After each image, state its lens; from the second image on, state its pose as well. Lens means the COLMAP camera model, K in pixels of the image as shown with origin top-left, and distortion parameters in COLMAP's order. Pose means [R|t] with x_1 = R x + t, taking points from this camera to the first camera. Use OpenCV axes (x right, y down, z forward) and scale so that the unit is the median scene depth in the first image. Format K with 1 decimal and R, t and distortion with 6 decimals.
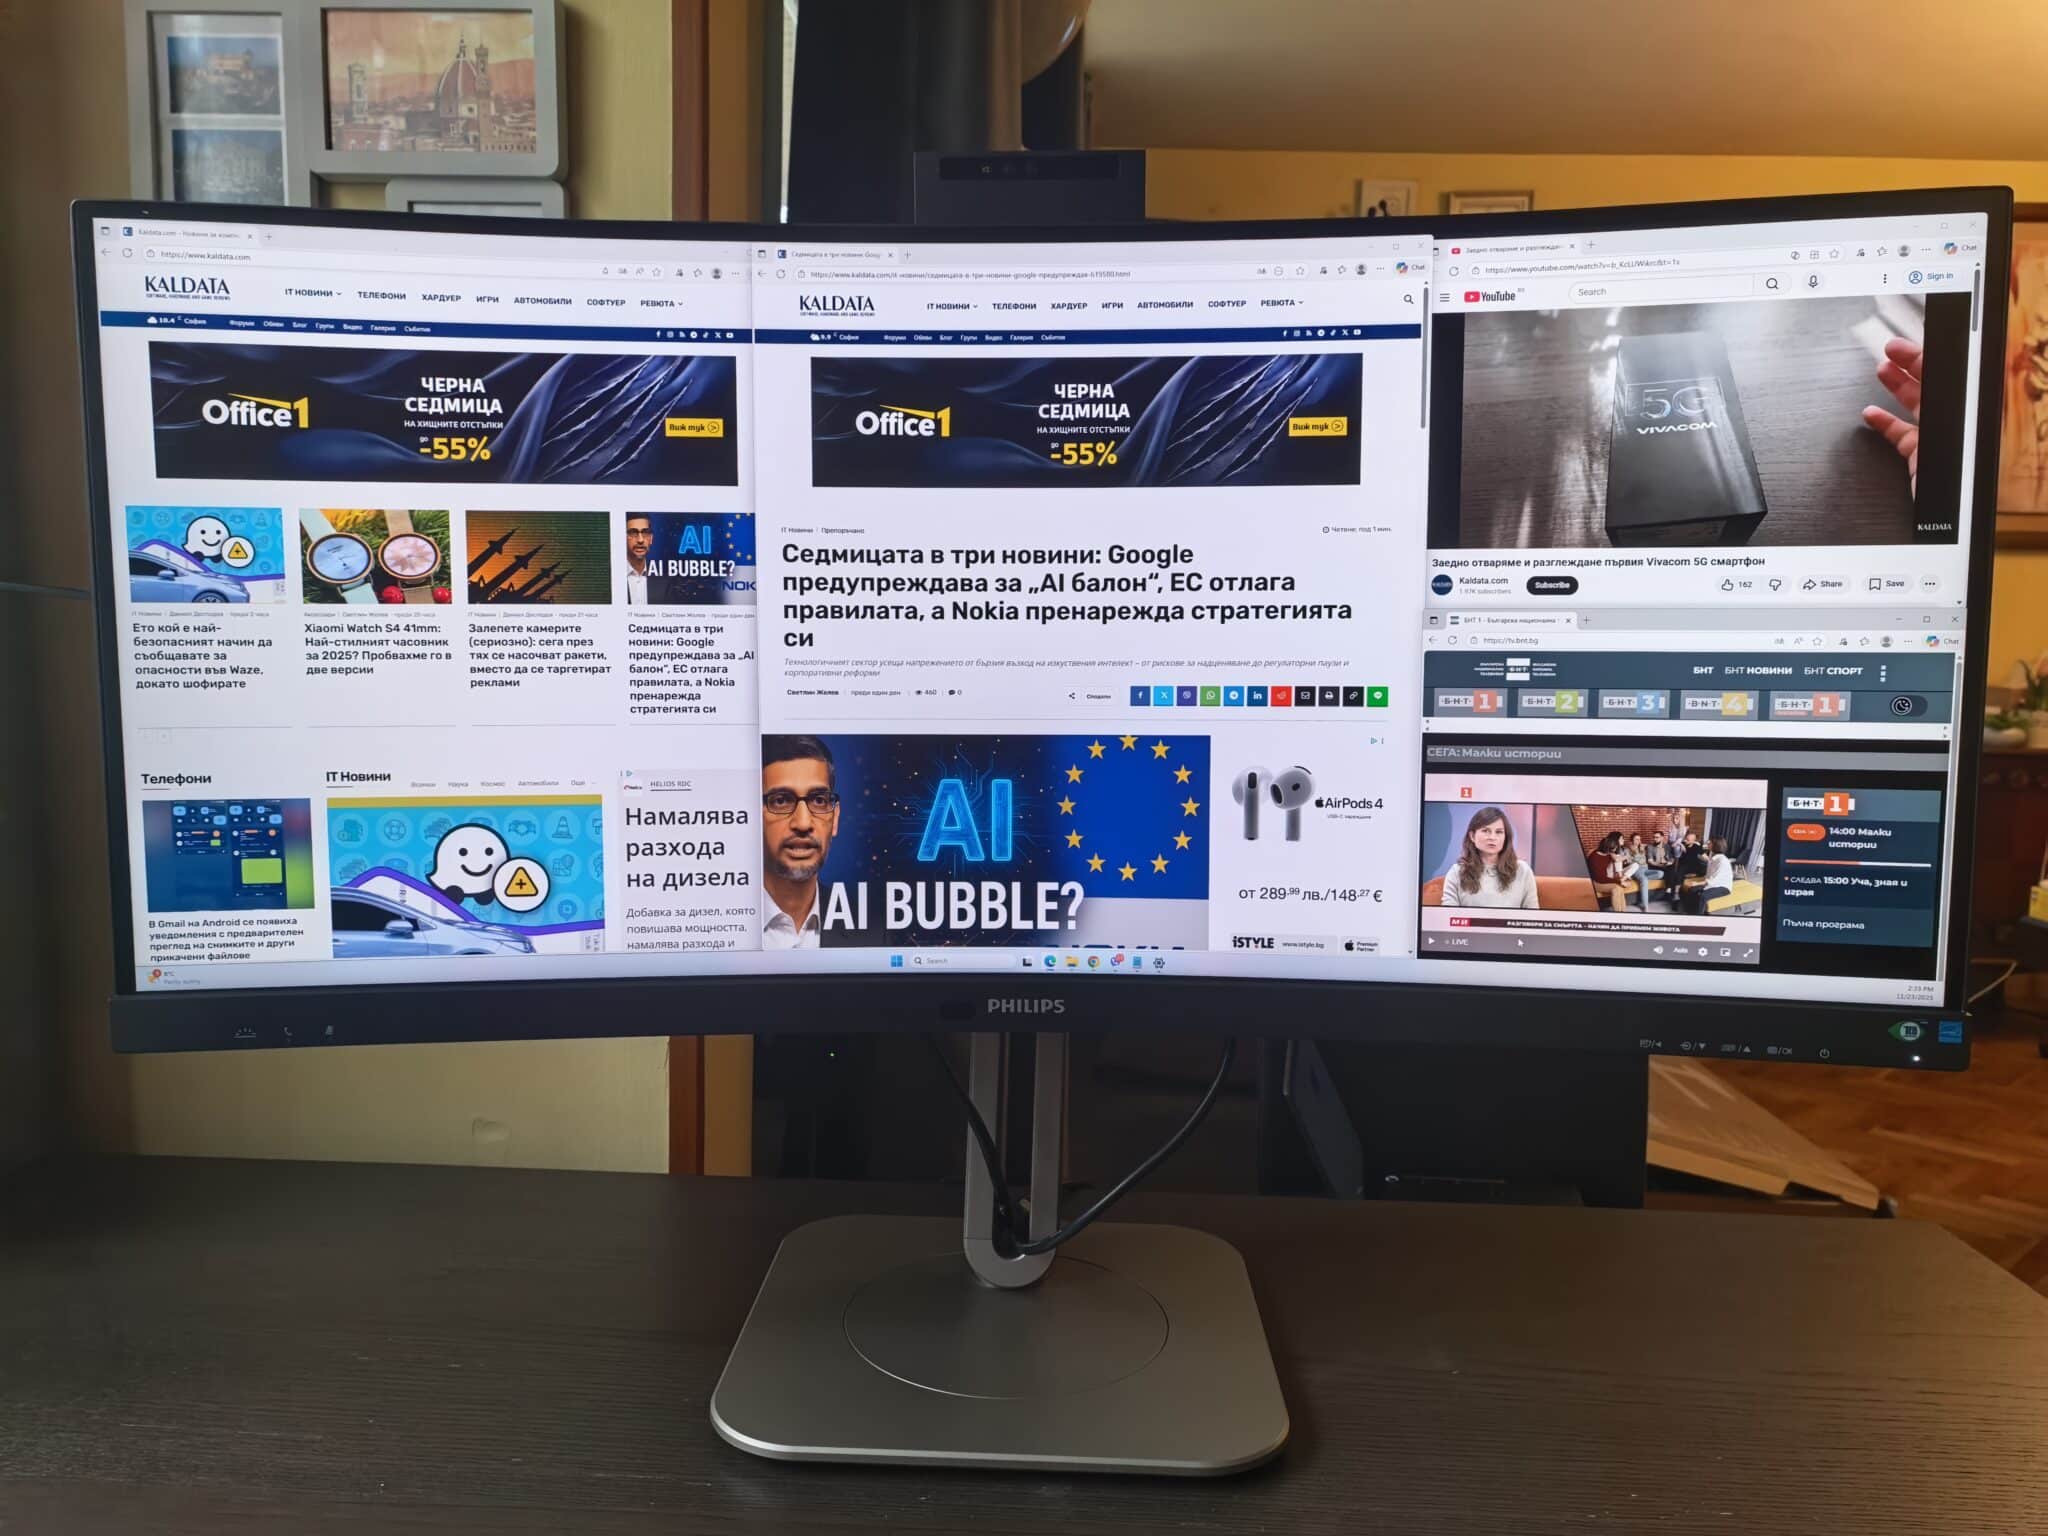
lens RADIAL K [[1502.6, 0, 1010.5], [0, 1502.6, 765.5], [0, 0, 1]] dist [-0.008656, 0.022446]
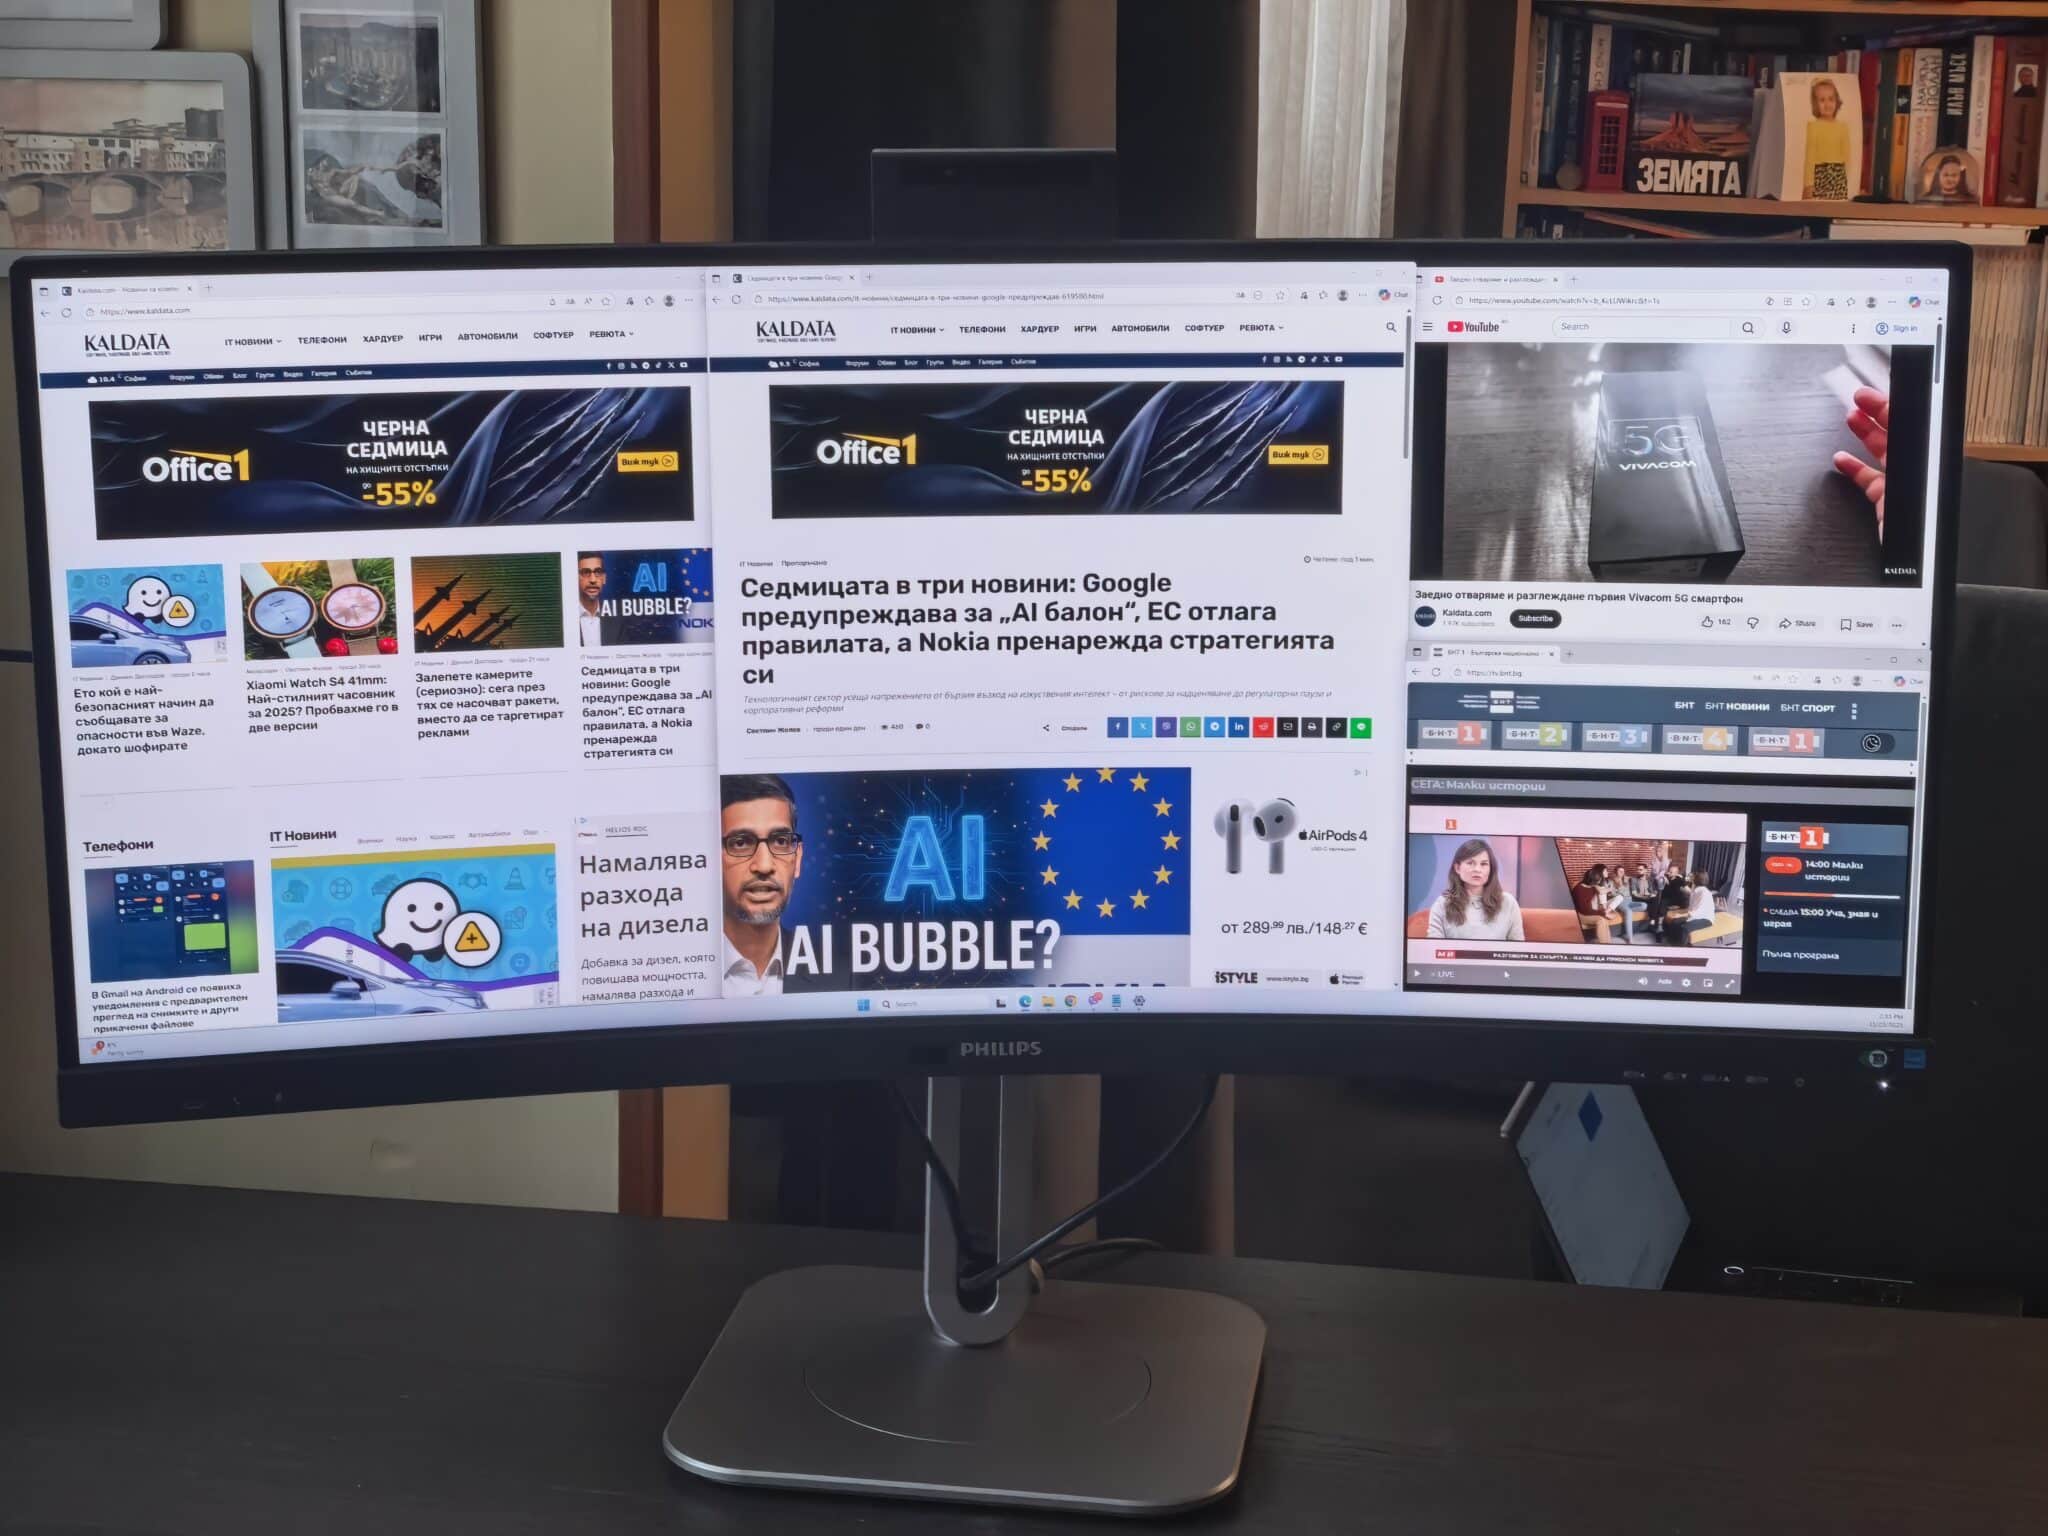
lens RADIAL K [[3597.0, 0, 954.4], [0, 3597.0, 704.2], [0, 0, 1]] dist [0.120665, 0.000000]
pose [[0.997918, -0.021456, 0.060817, -0.160146], [0.014205, 0.993001, 0.117247, -0.339834], [-0.062907, -0.116139, 0.991239, -1.296138]]
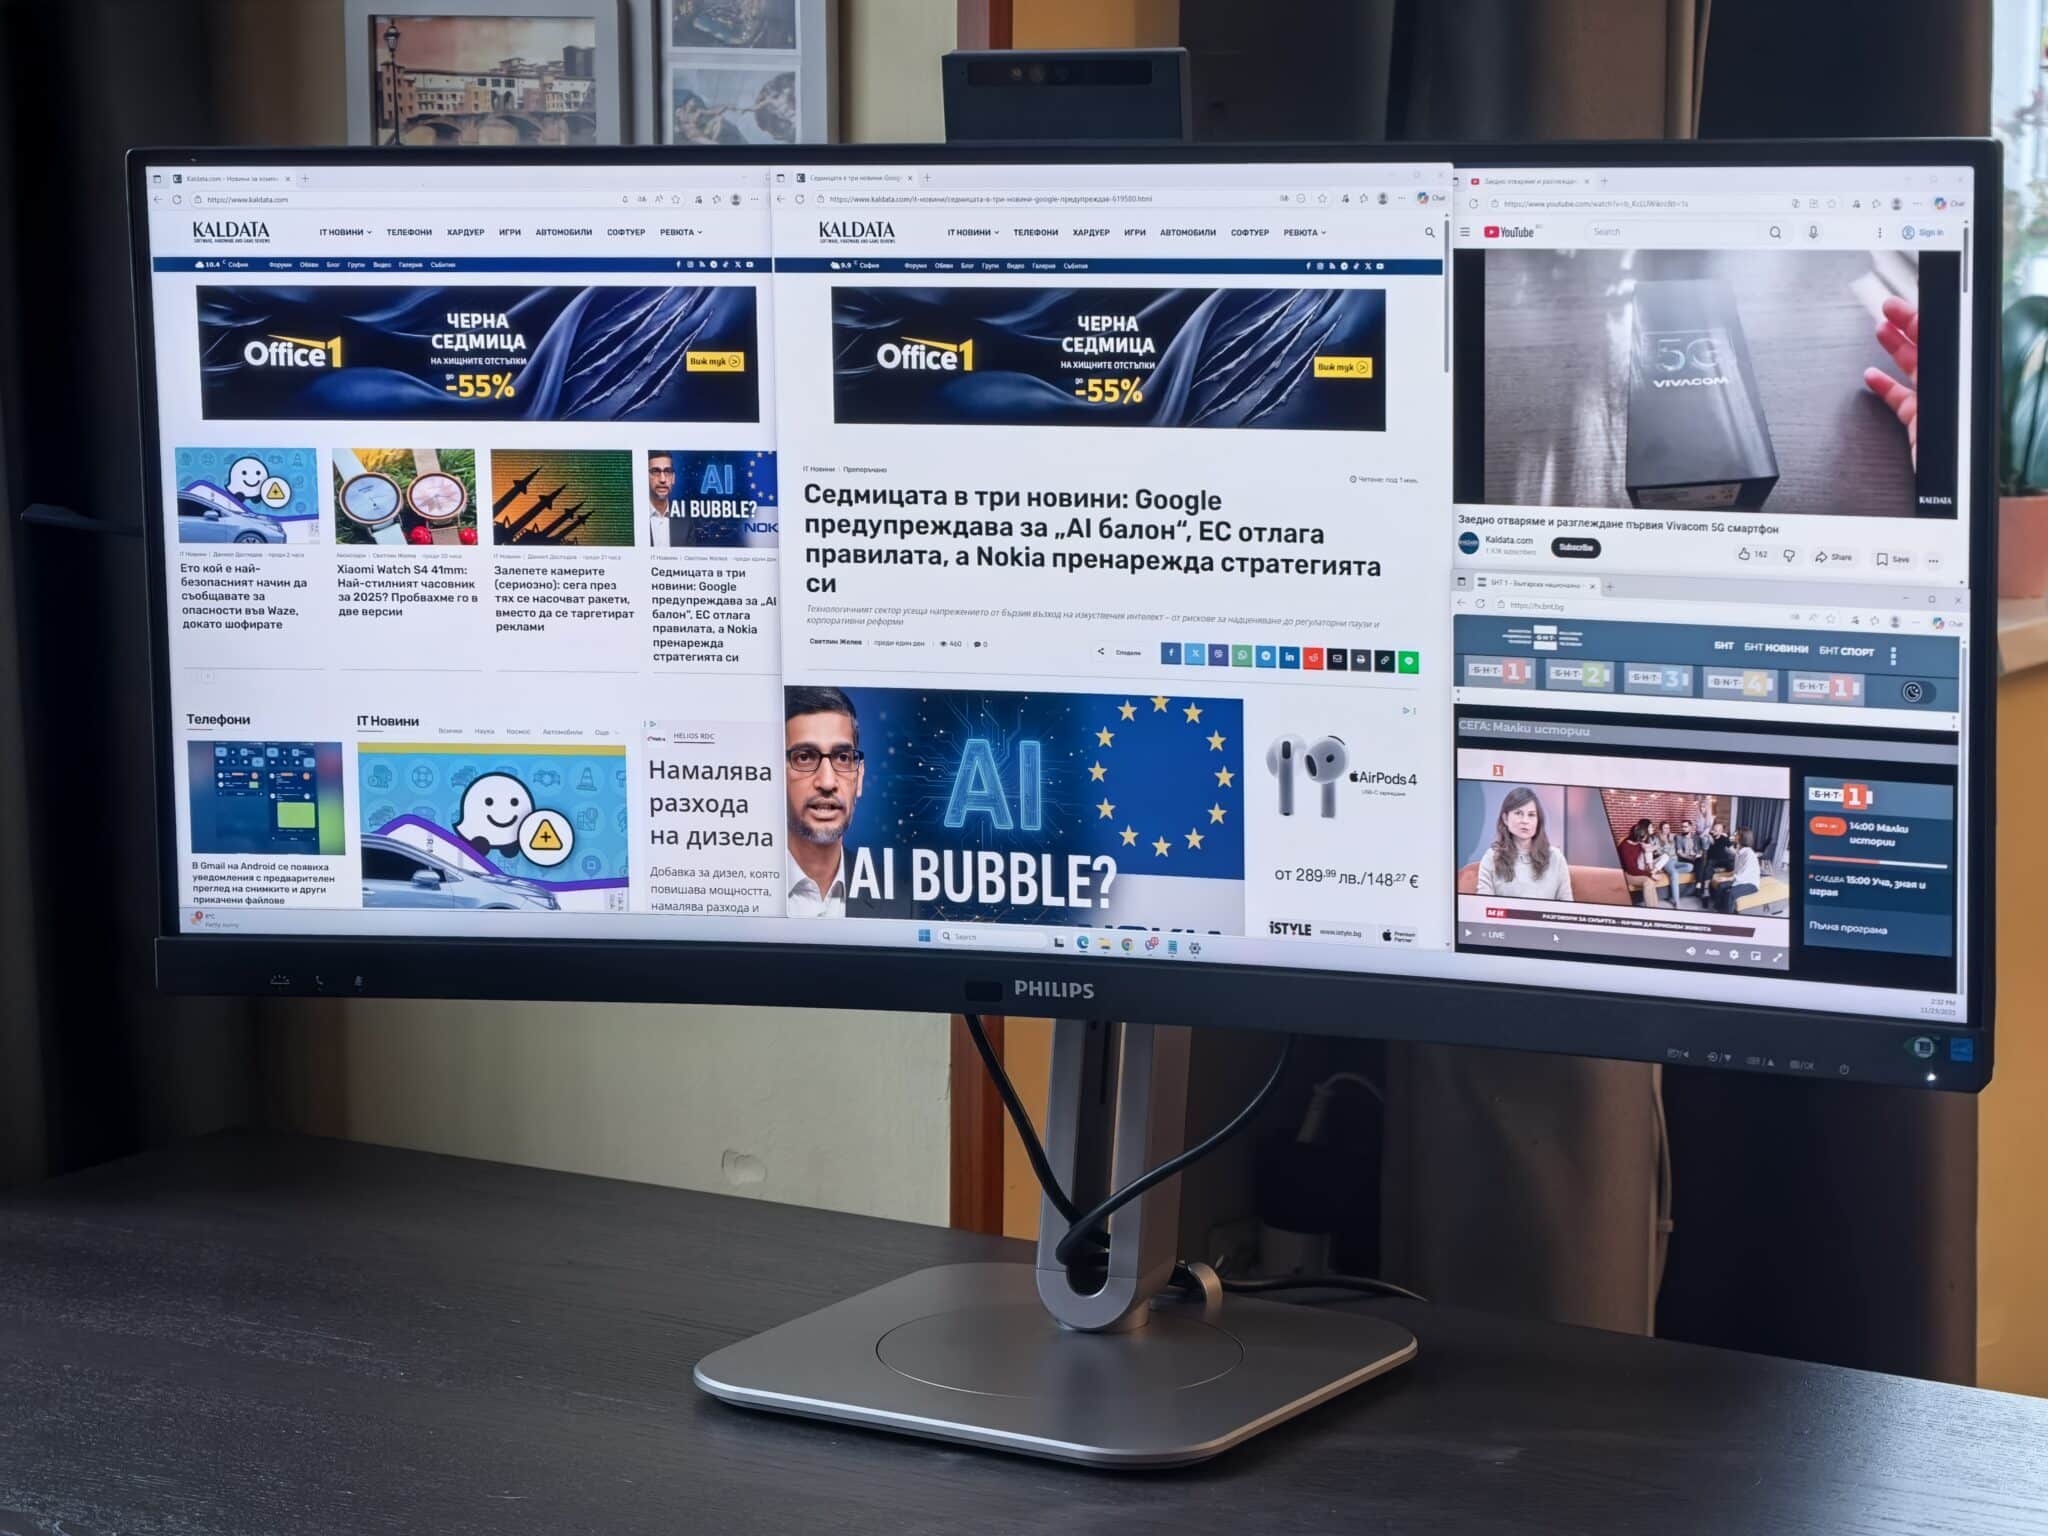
lens RADIAL K [[5294.2, 0, 1027.1], [0, 5294.2, 761.0], [0, 0, 1]] dist [0.287410, 0.000000]
pose [[0.946886, 0.028412, -0.320312, 1.062534], [-0.012989, 0.998655, 0.050187, -0.145307], [0.321308, -0.043361, 0.945982, -2.127730]]
